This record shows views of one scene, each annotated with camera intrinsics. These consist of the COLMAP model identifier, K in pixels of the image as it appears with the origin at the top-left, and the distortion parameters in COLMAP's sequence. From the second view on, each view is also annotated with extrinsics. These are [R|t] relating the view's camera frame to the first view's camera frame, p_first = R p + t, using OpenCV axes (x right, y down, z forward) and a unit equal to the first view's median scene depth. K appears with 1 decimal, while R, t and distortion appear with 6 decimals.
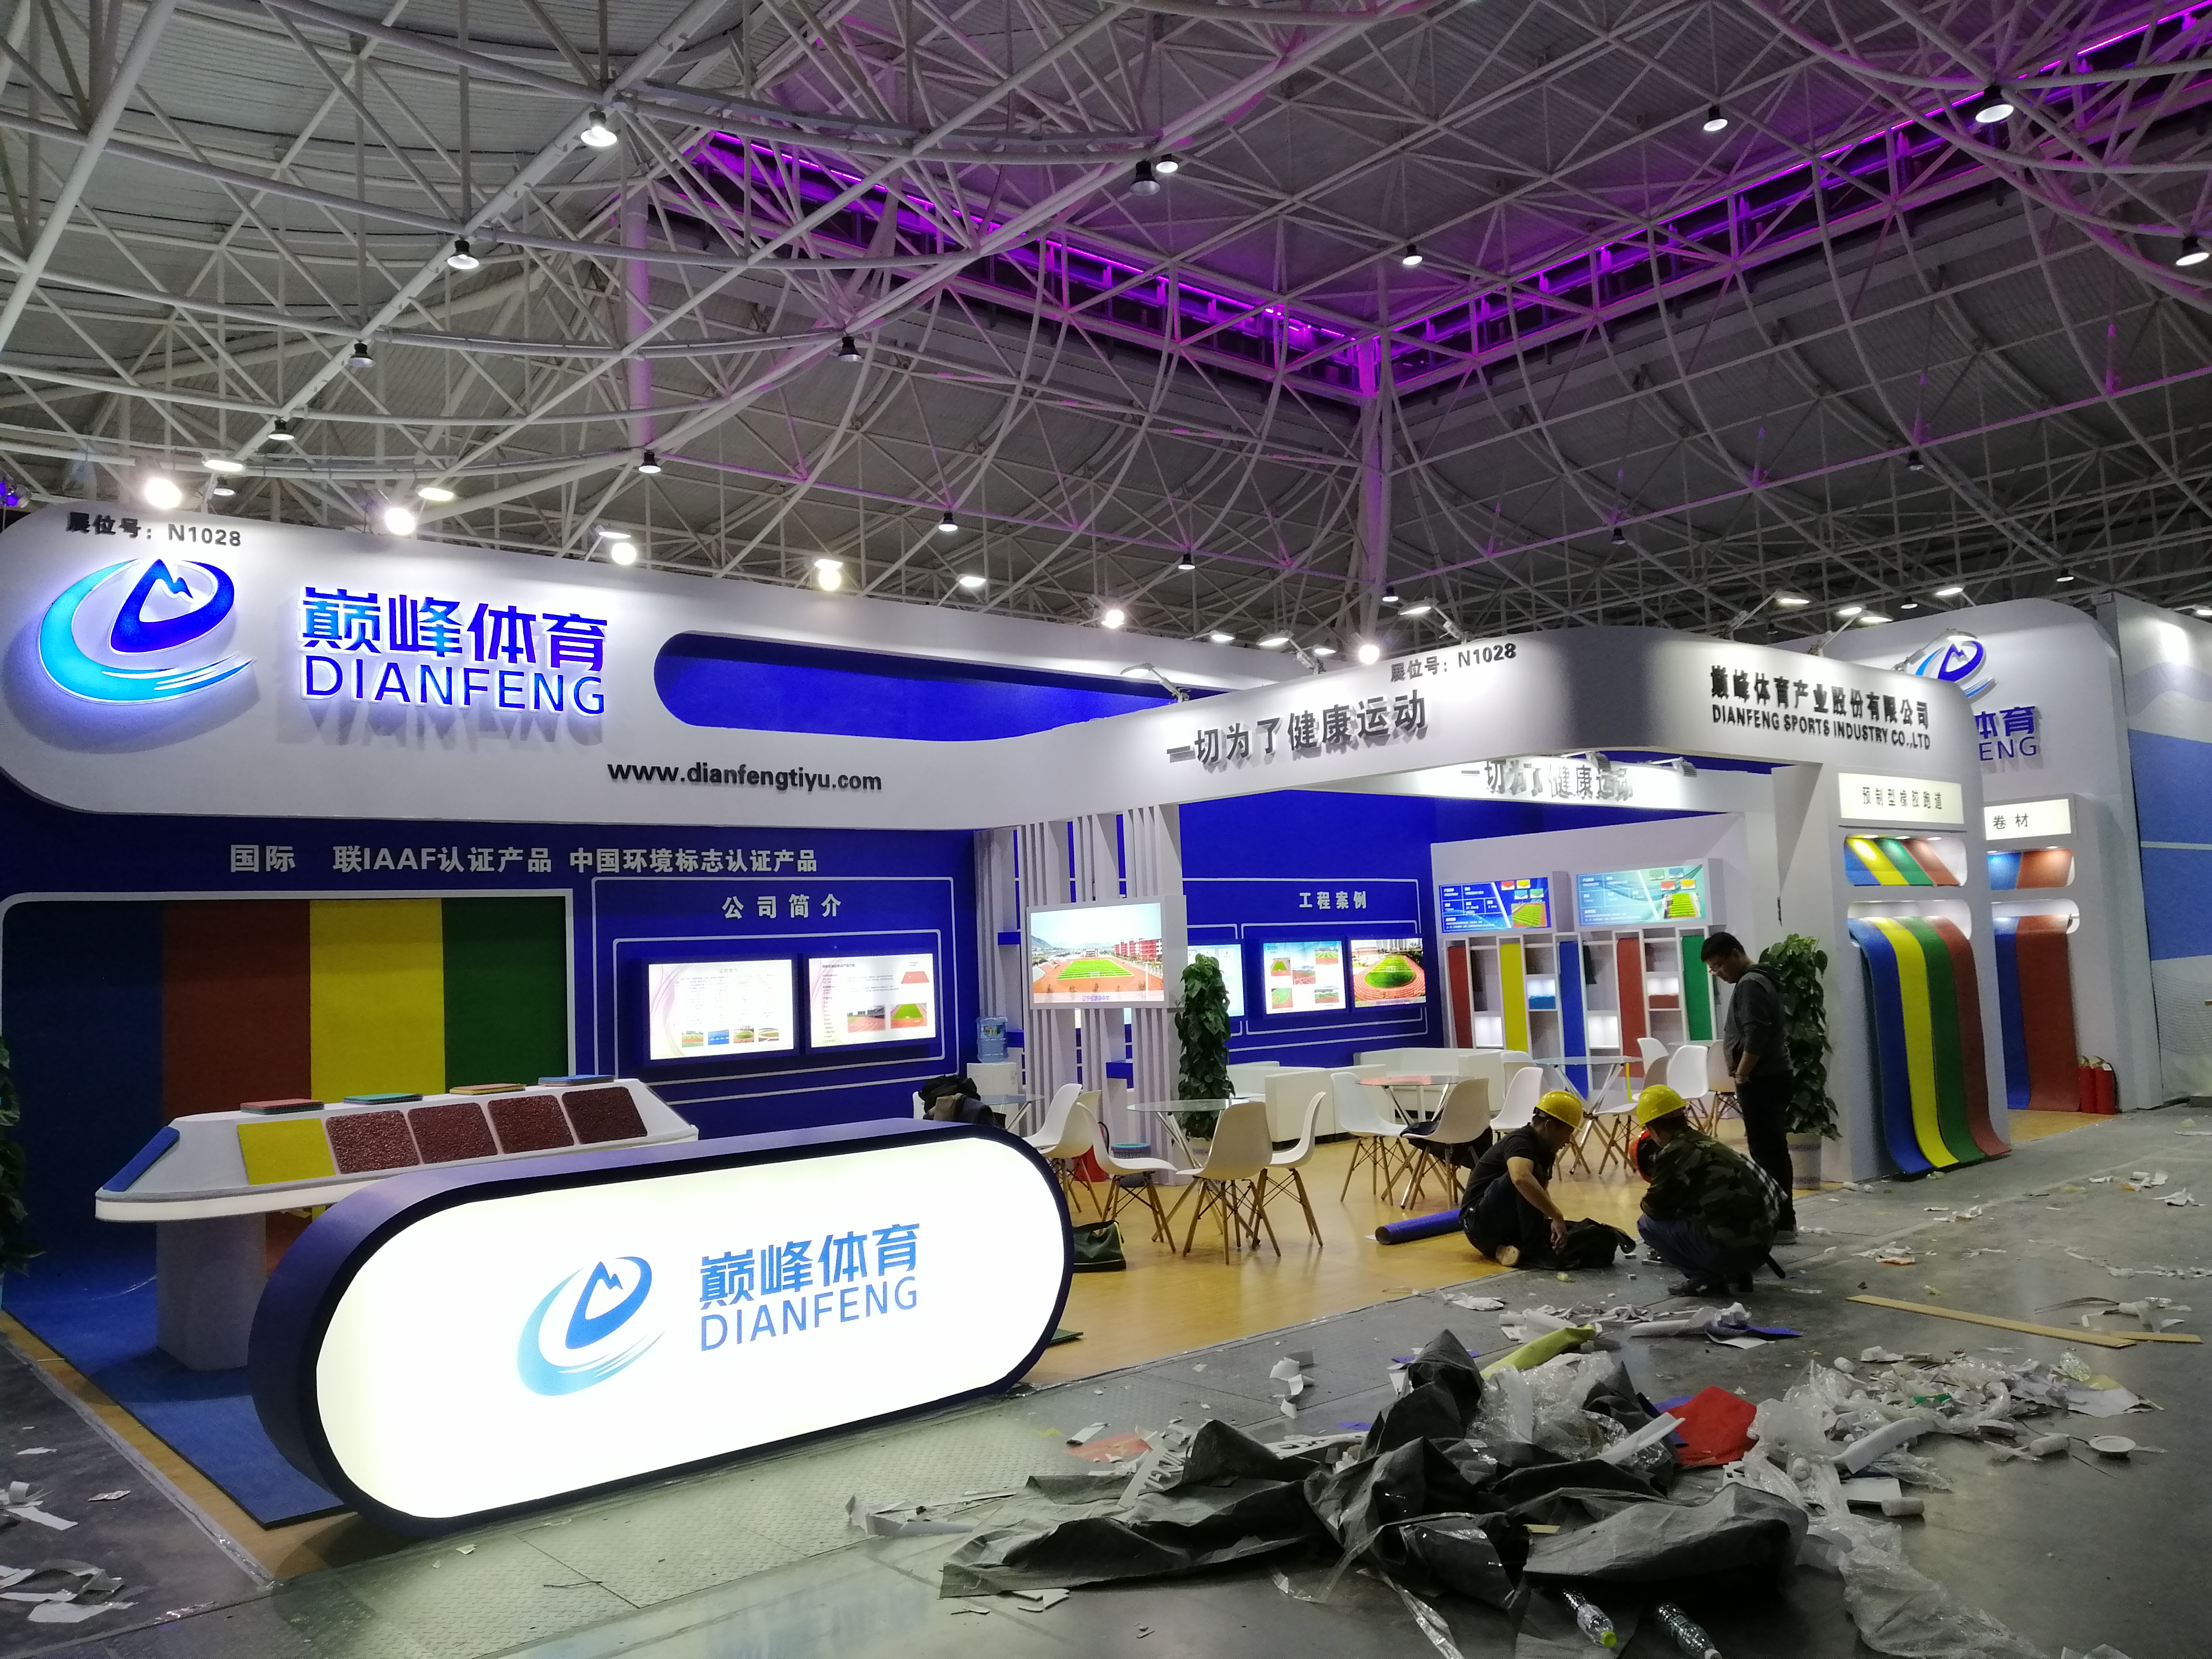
lens RADIAL K [[1670.7, 0, 1106.0], [0, 1670.7, 829.5], [0, 0, 1]] dist [0.044866, -0.052377]
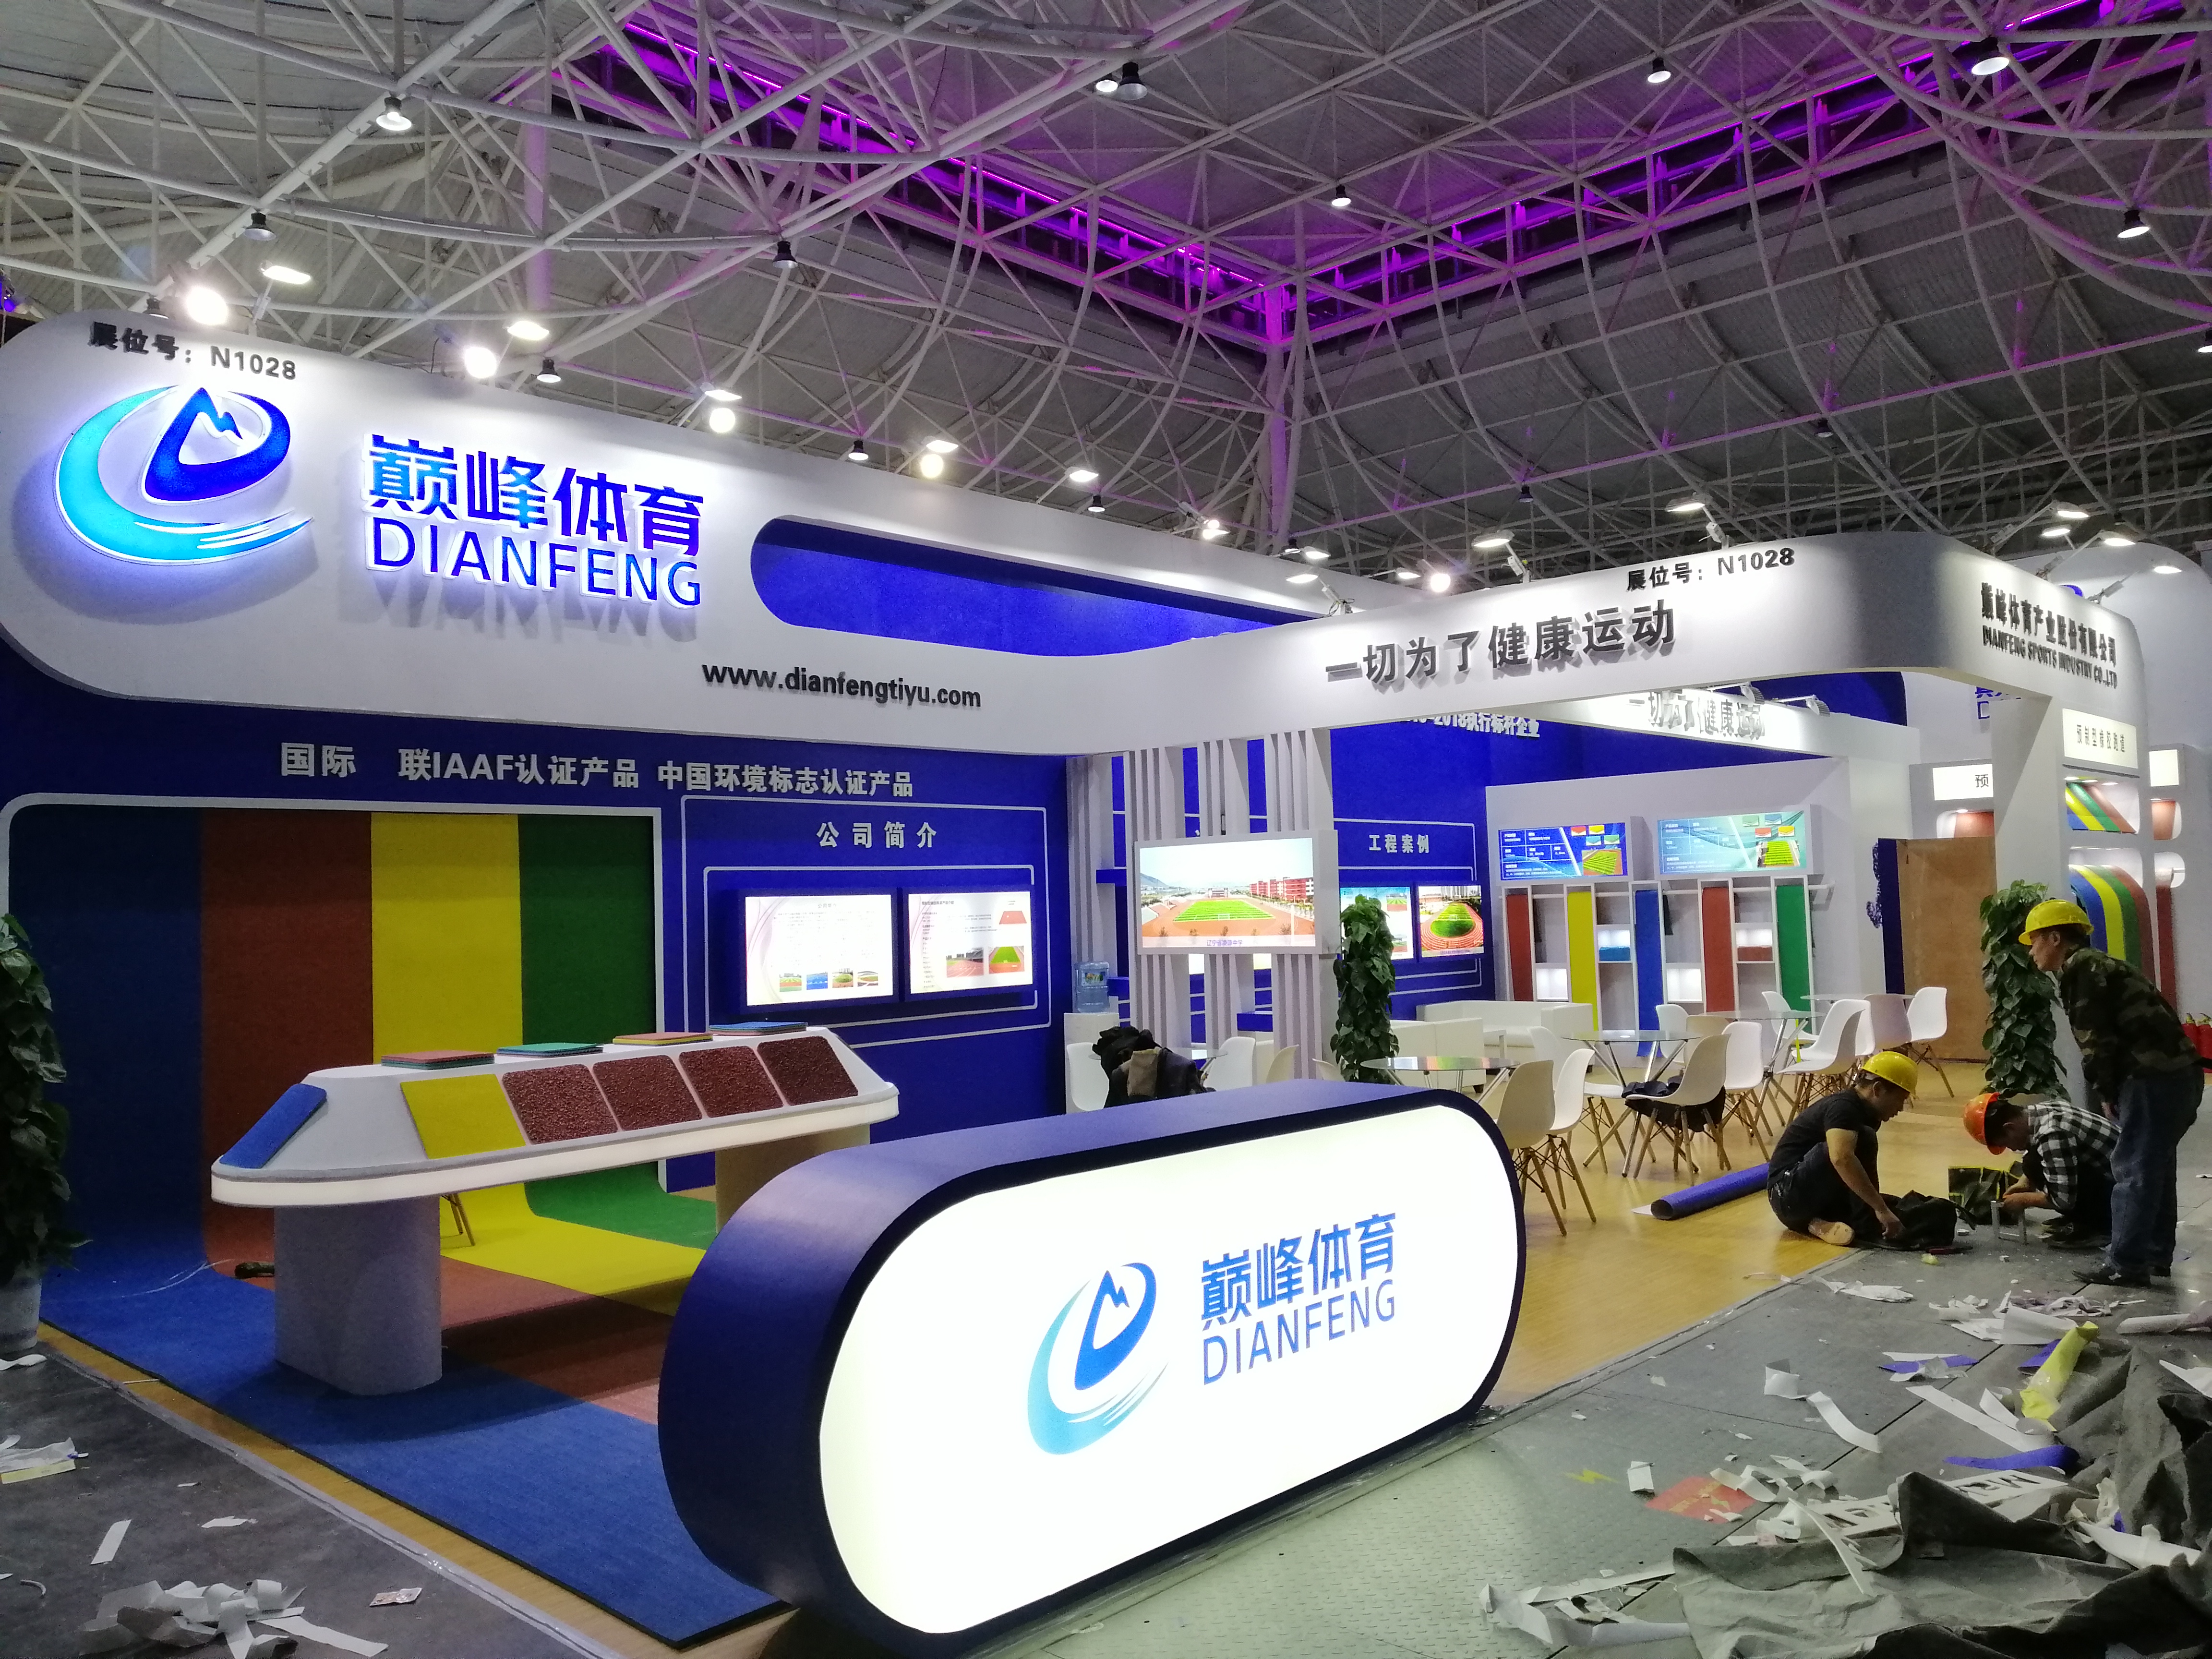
lens RADIAL K [[1662.0, 0, 1106.0], [0, 1662.0, 829.5], [0, 0, 1]] dist [0.042883, -0.042550]
pose [[0.994905, 0.017718, 0.099248, -0.161187], [-0.020408, 0.999450, 0.026155, 0.017790], [-0.098730, -0.028047, 0.994719, 0.114716]]
